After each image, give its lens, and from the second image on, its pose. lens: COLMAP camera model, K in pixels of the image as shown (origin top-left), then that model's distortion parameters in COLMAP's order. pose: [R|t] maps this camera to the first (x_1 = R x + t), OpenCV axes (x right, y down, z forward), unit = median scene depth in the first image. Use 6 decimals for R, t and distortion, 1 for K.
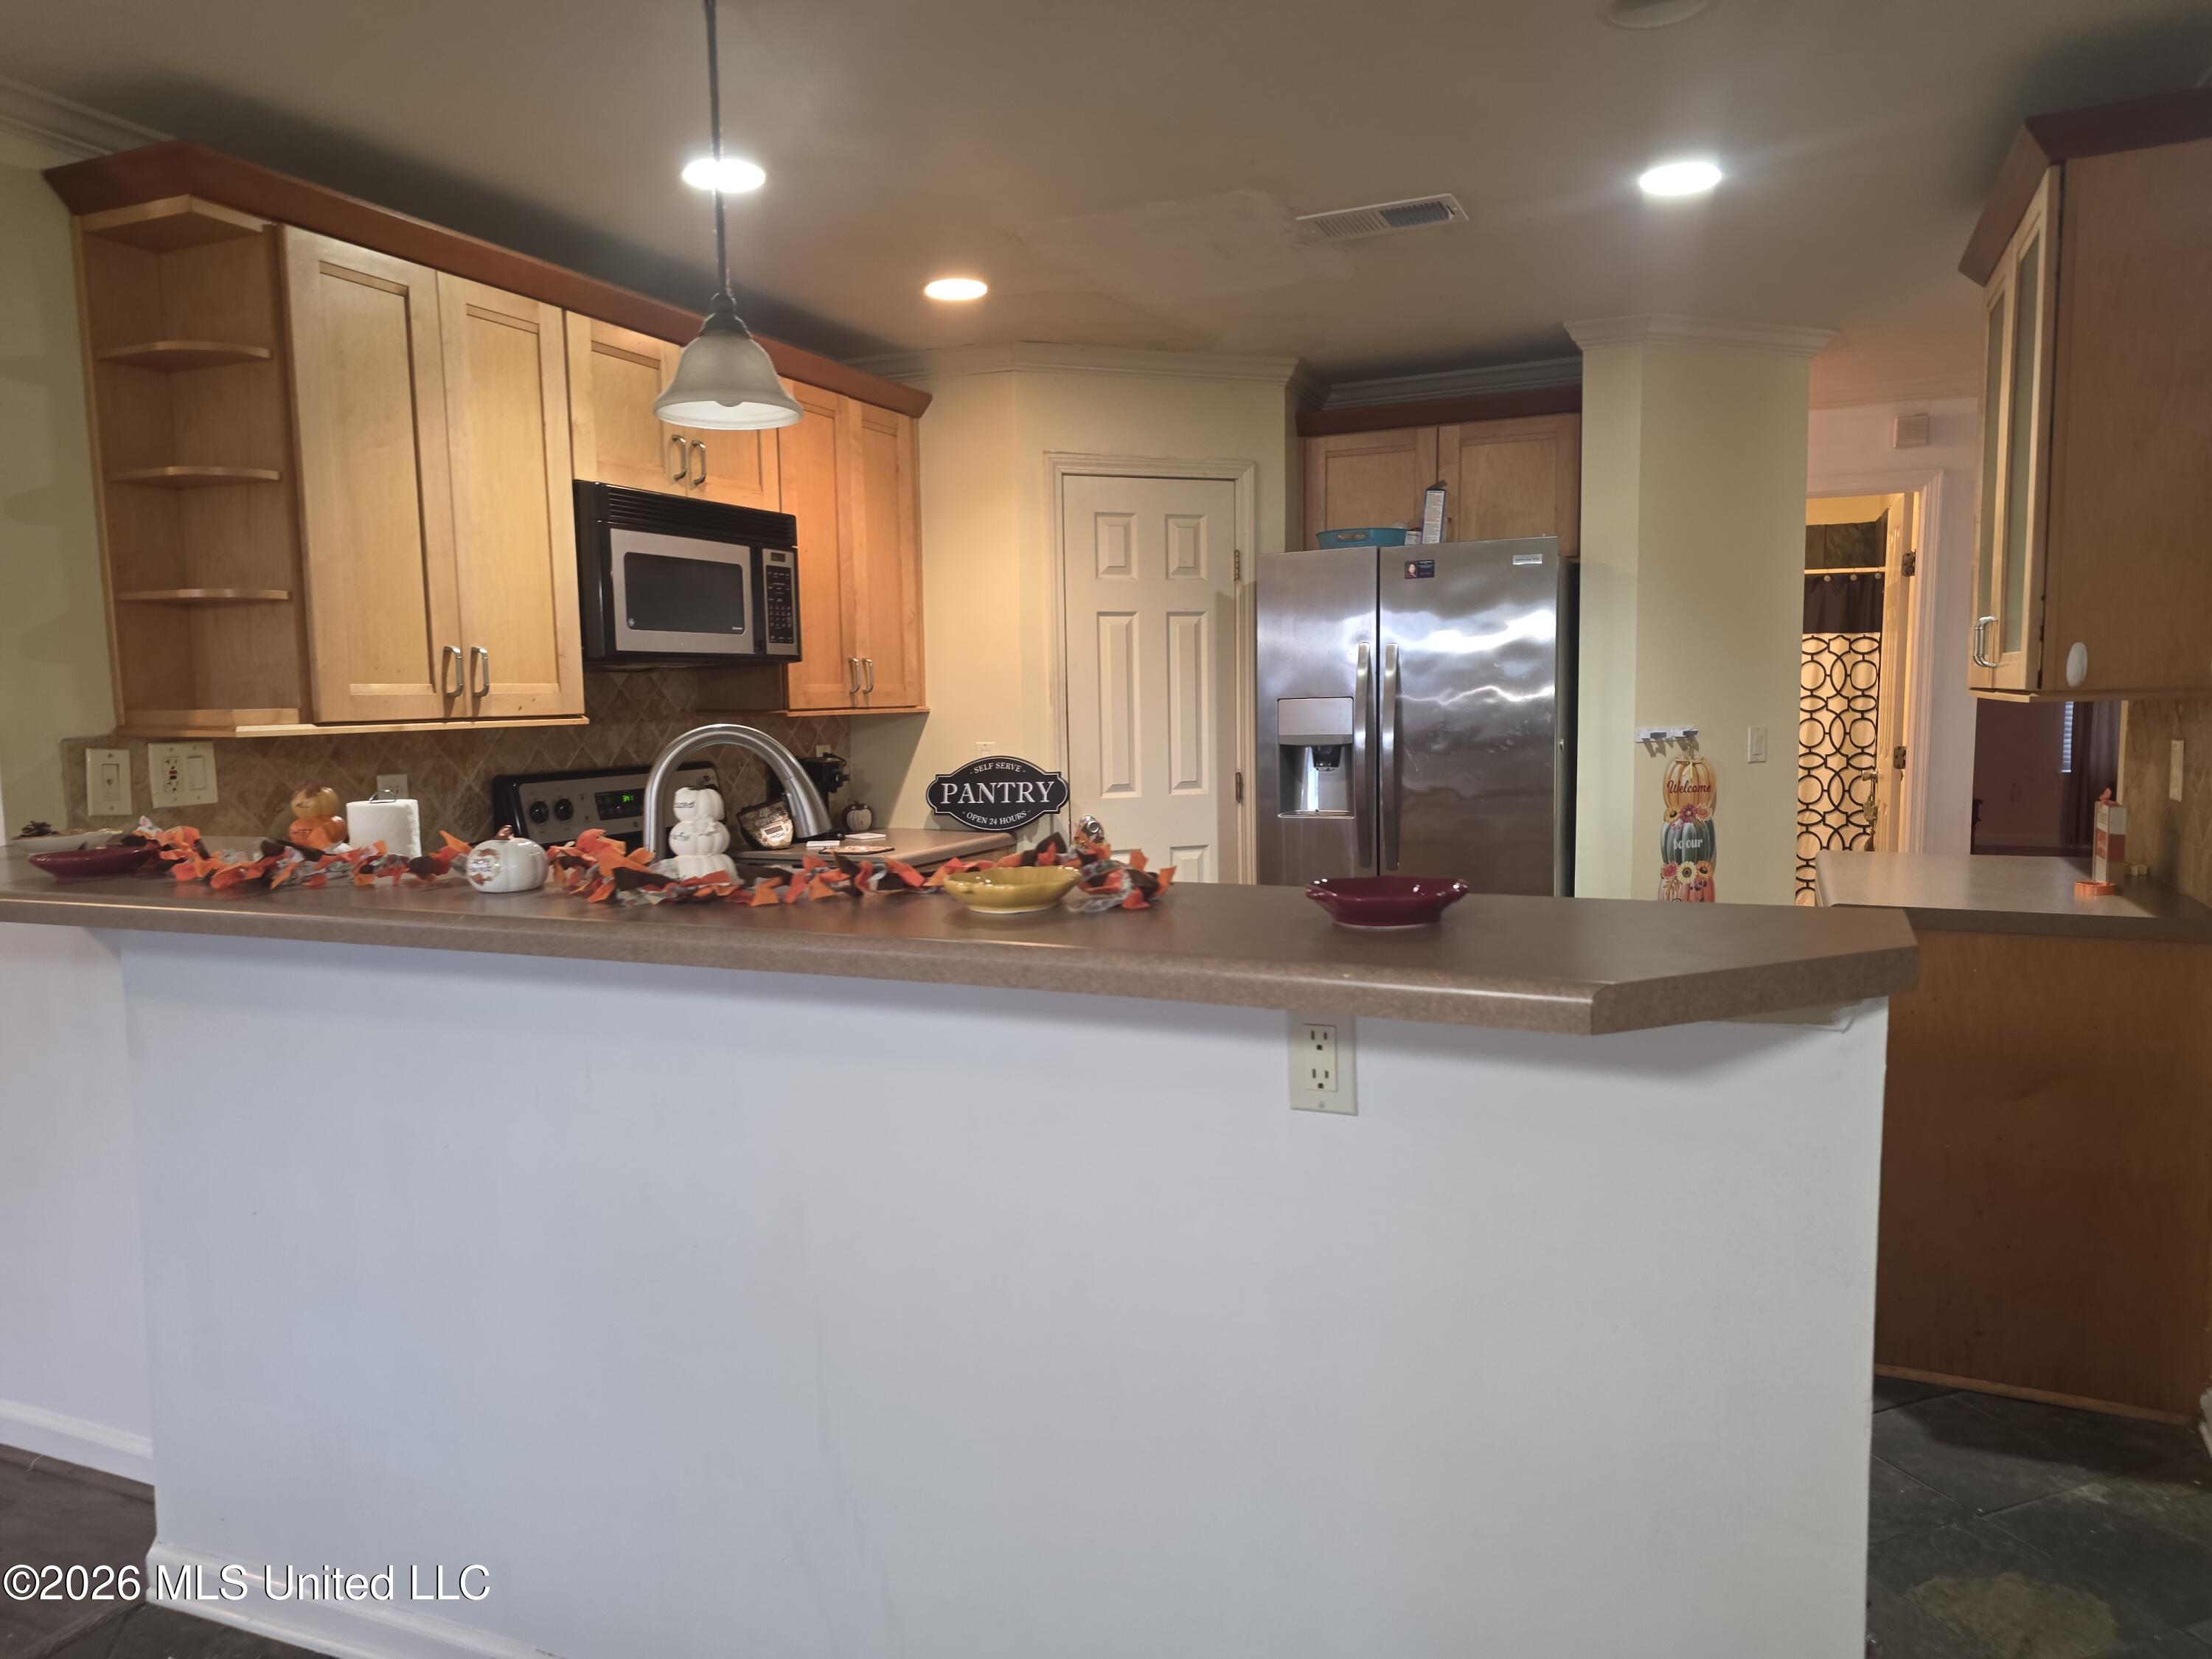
lens RADIAL K [[1485.1, 0, 1128.8], [0, 1485.1, 832.7], [0, 0, 1]] dist [0.128860, -0.169421]
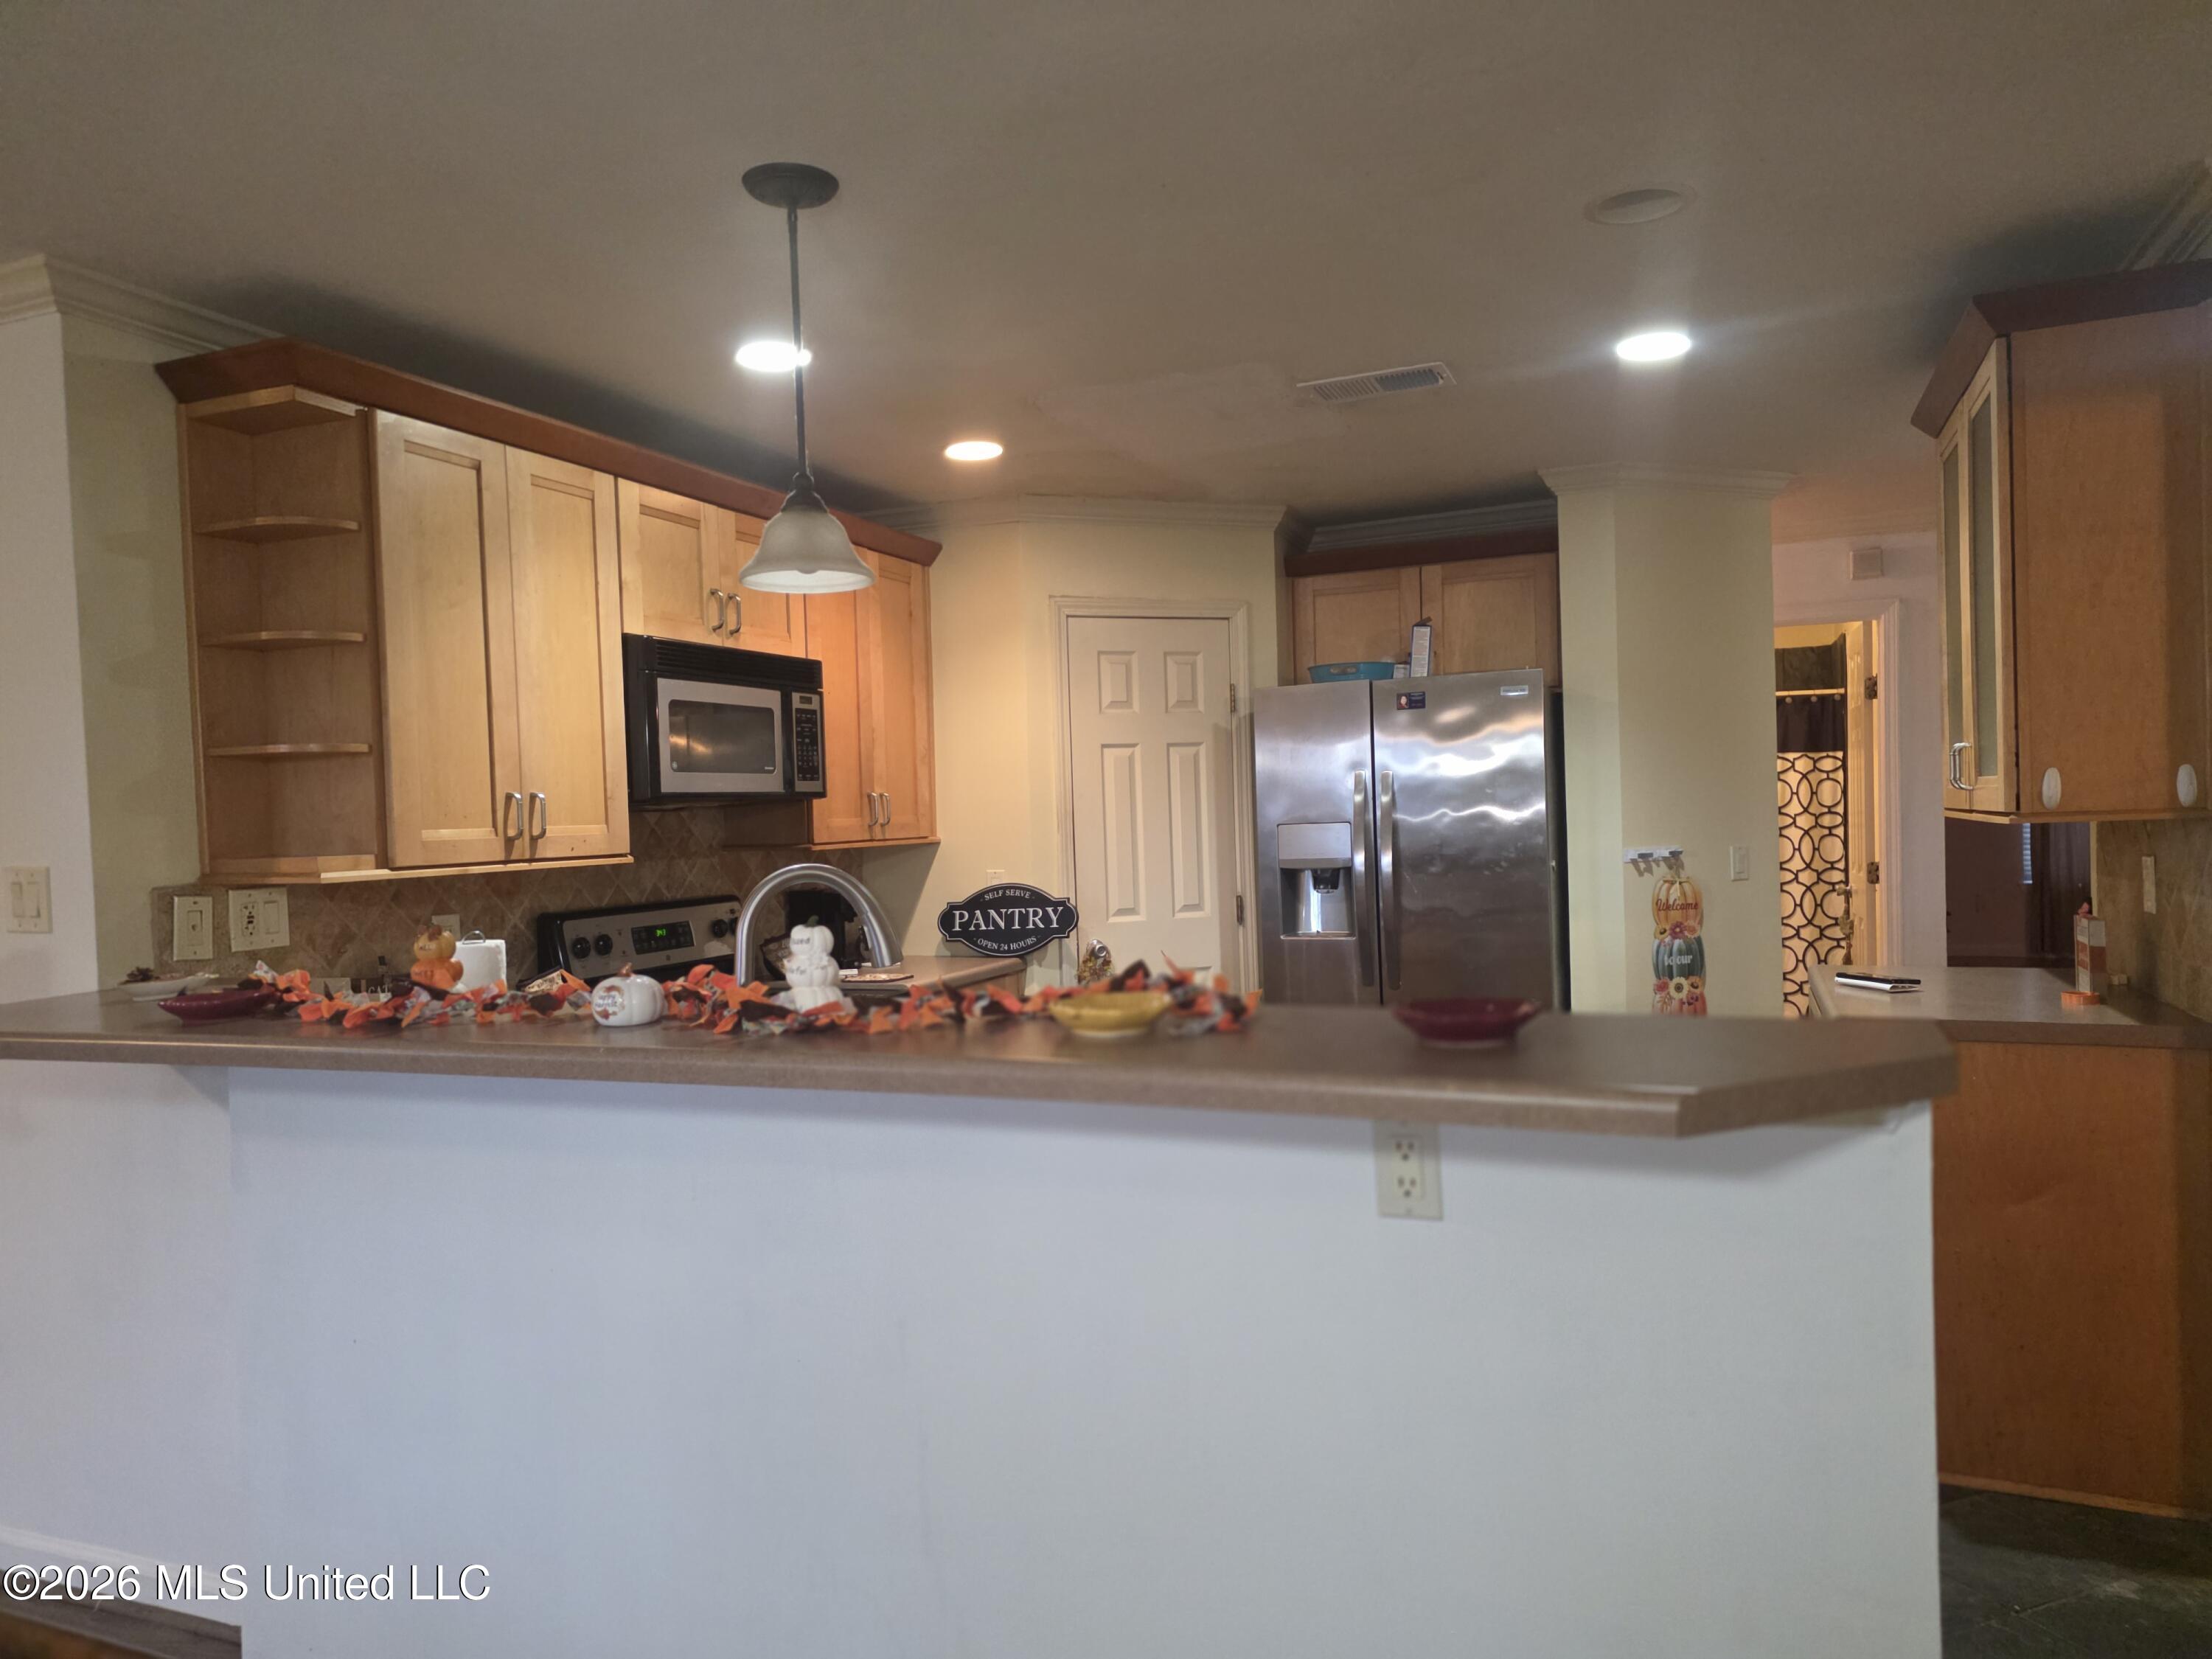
lens RADIAL K [[1479.1, 0, 1104.9], [0, 1479.1, 837.6], [0, 0, 1]] dist [0.167826, -0.277420]
pose [[0.999827, -0.015721, 0.009971, -0.035029], [0.016452, 0.996809, -0.078105, -0.002176], [-0.008712, 0.078255, 0.996895, -0.036242]]
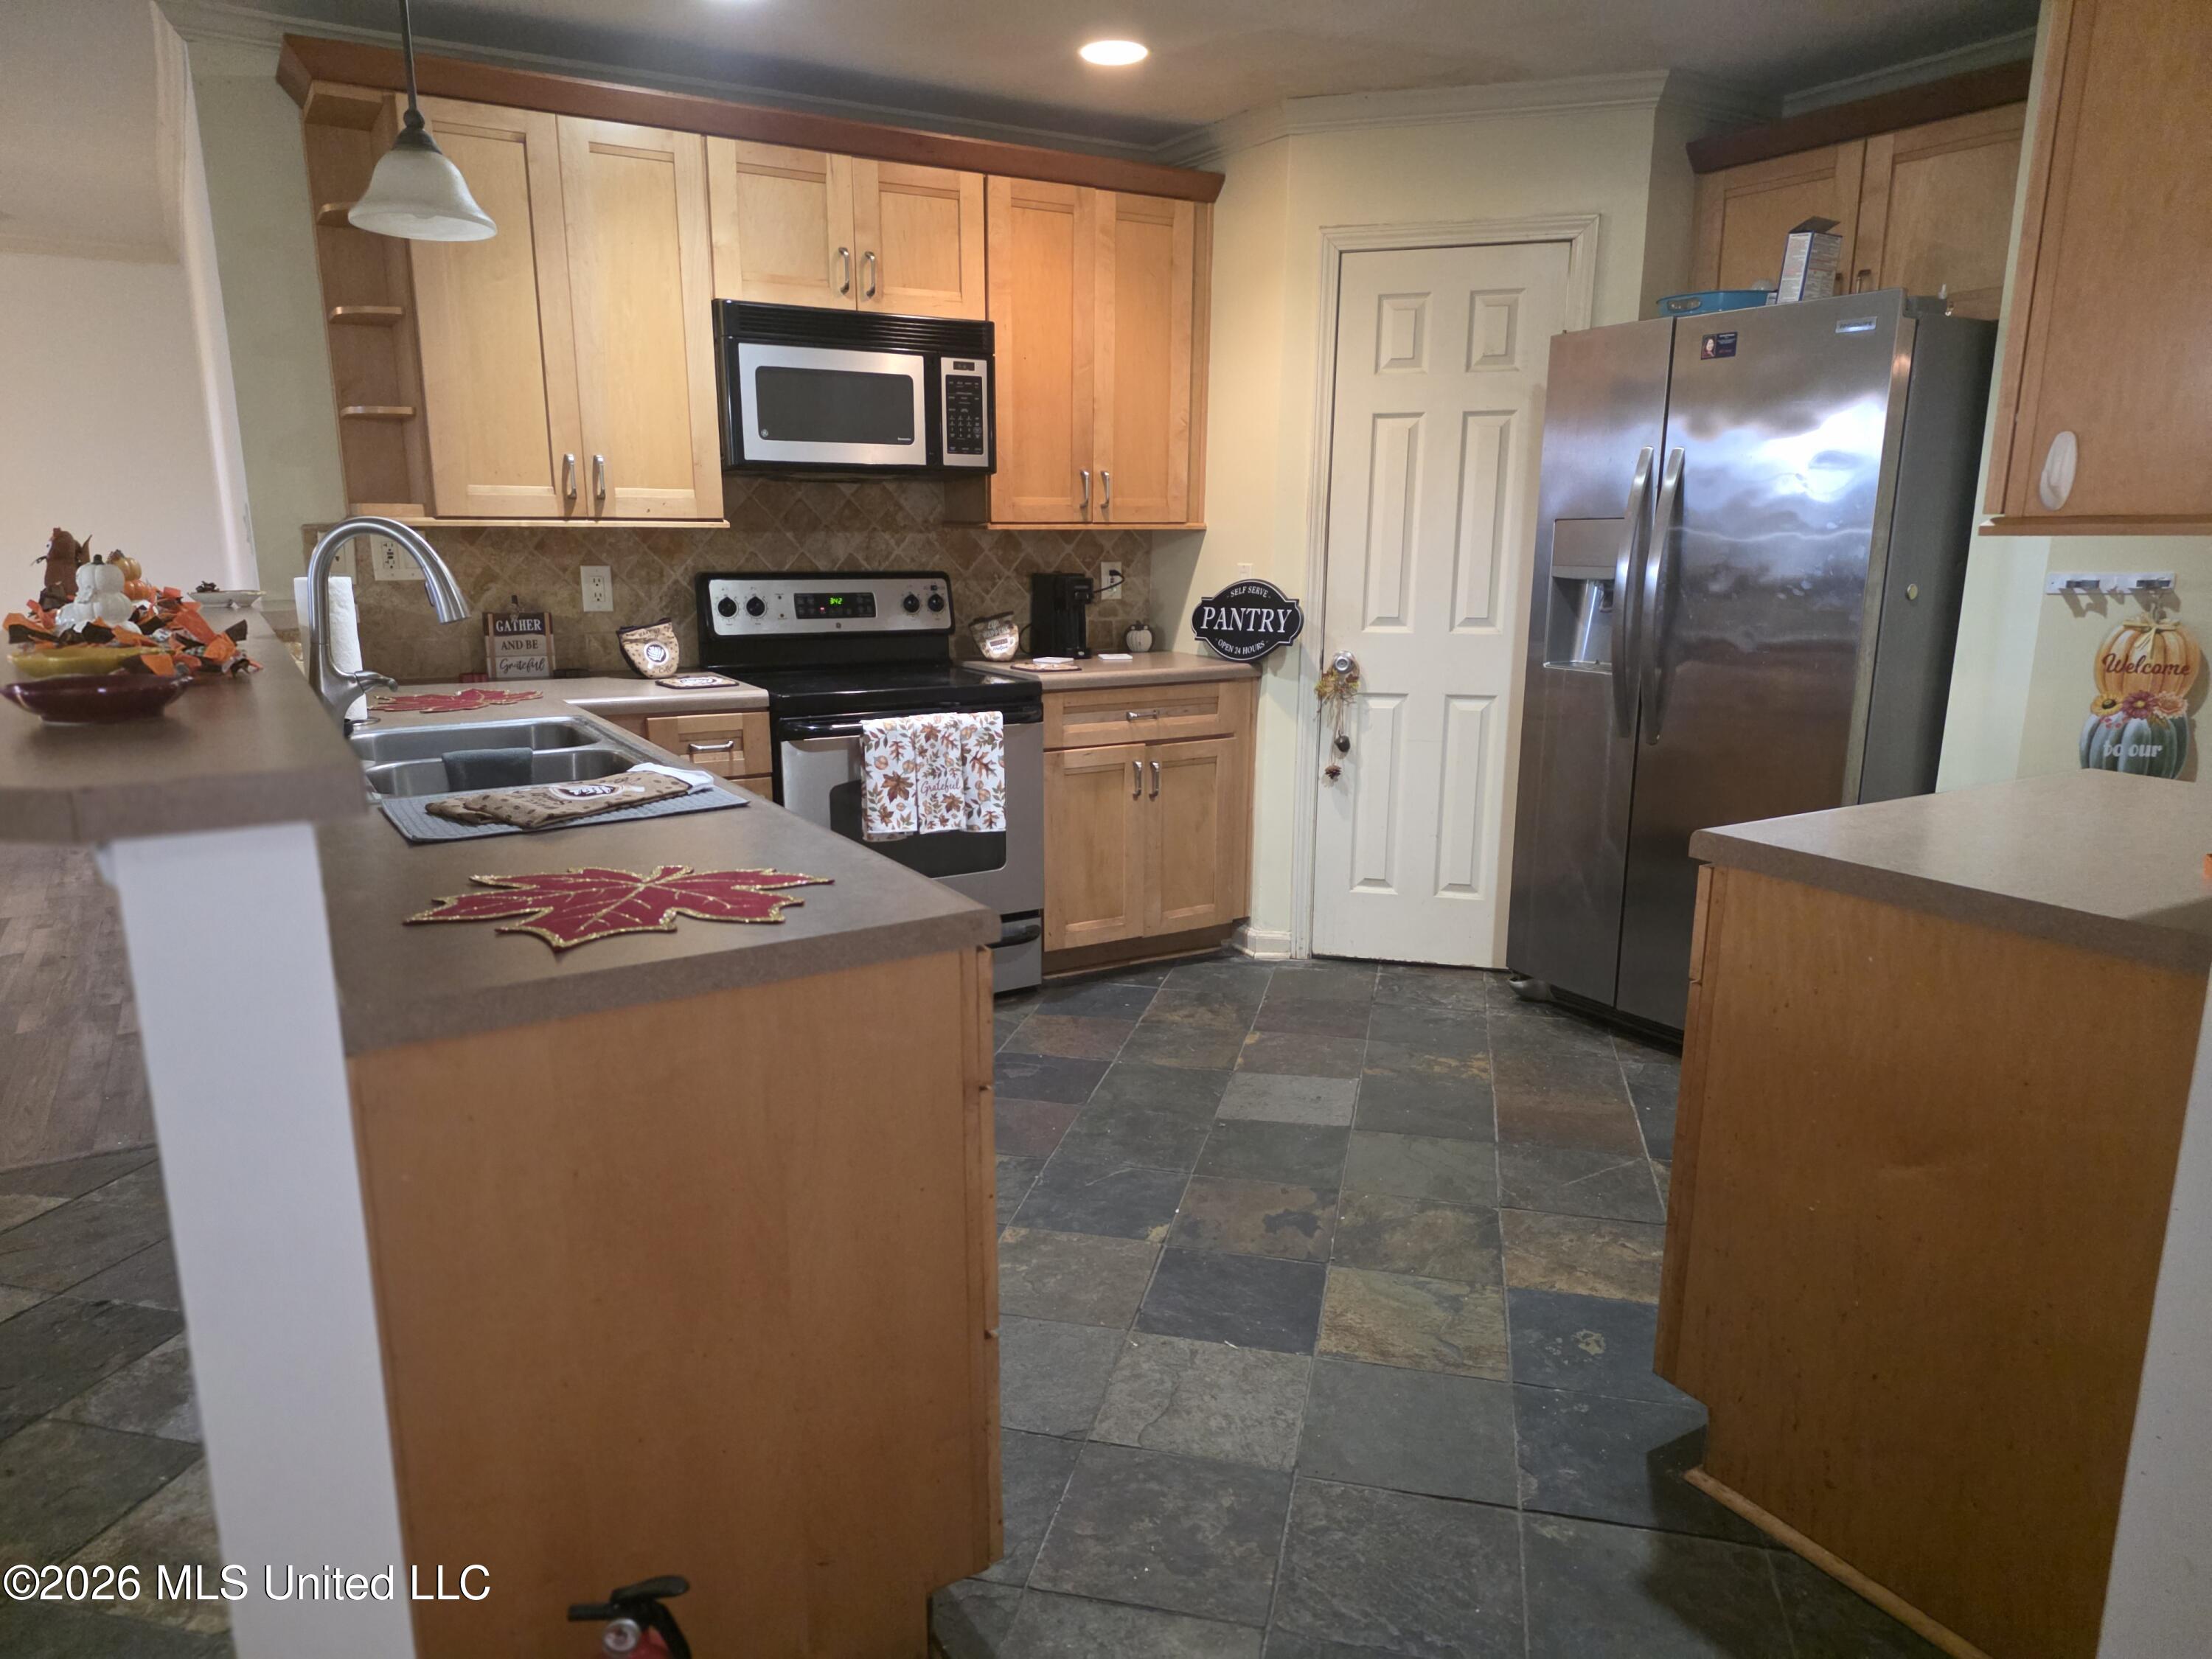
lens RADIAL K [[1515.5, 0, 1082.6], [0, 1515.5, 863.0], [0, 0, 1]] dist [0.068529, -0.043120]
pose [[0.807600, 0.147927, -0.570877, 0.456189], [-0.074177, 0.985821, 0.150512, -0.014227], [0.585048, -0.079207, 0.807122, 0.188089]]
